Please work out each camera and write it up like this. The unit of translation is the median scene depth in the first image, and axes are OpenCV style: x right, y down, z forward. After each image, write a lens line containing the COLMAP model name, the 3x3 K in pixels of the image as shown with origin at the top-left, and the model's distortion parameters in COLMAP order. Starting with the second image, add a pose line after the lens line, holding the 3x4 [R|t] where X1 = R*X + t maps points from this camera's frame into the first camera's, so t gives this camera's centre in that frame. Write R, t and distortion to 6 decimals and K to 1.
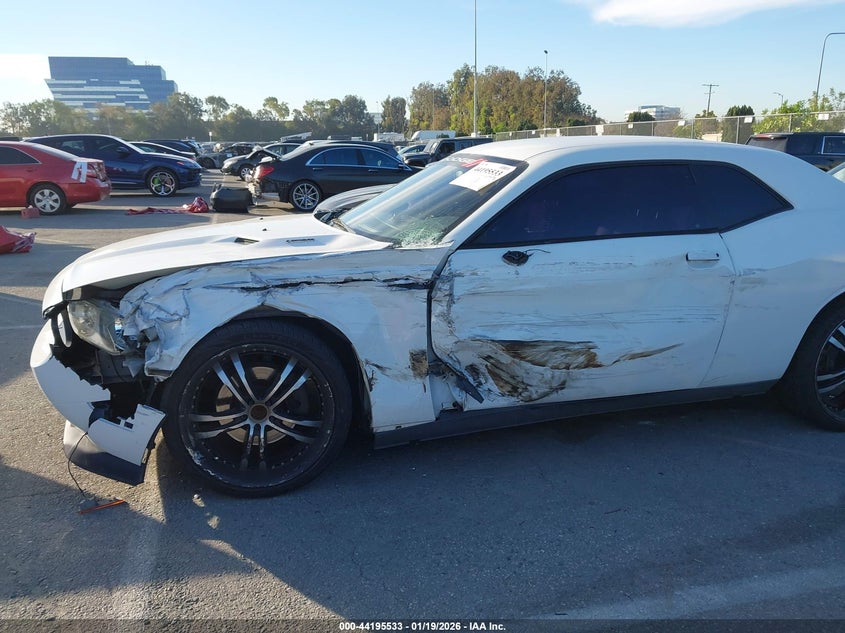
lens RADIAL K [[661.3, 0, 414.5], [0, 661.3, 312.4], [0, 0, 1]] dist [0.024296, -0.035160]
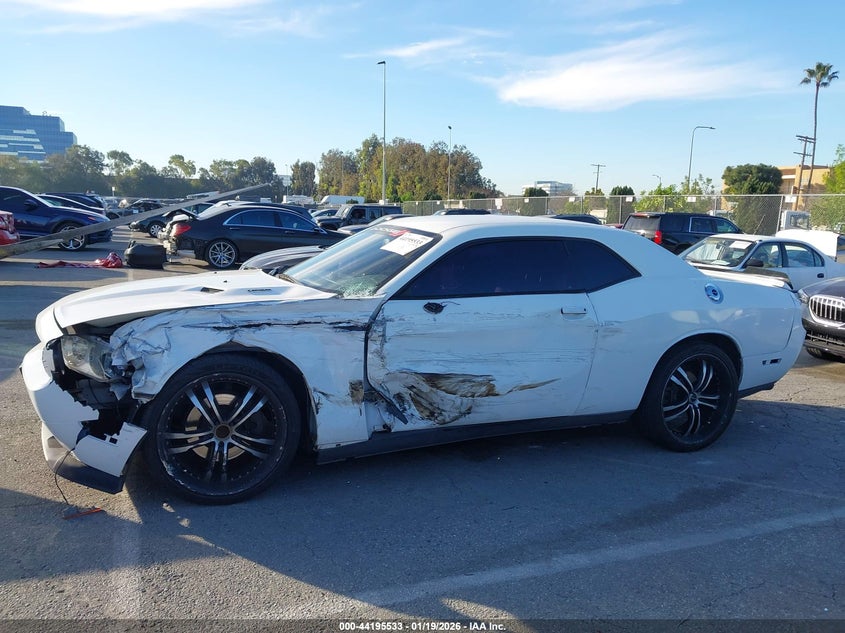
lens RADIAL K [[661.3, 0, 425.4], [0, 661.3, 320.7], [0, 0, 1]] dist [0.024296, -0.035160]
pose [[0.987246, 0.015993, 0.158398, -0.061006], [-0.002975, 0.996621, -0.082084, 0.044286], [-0.159175, 0.080565, 0.983958, -0.239228]]
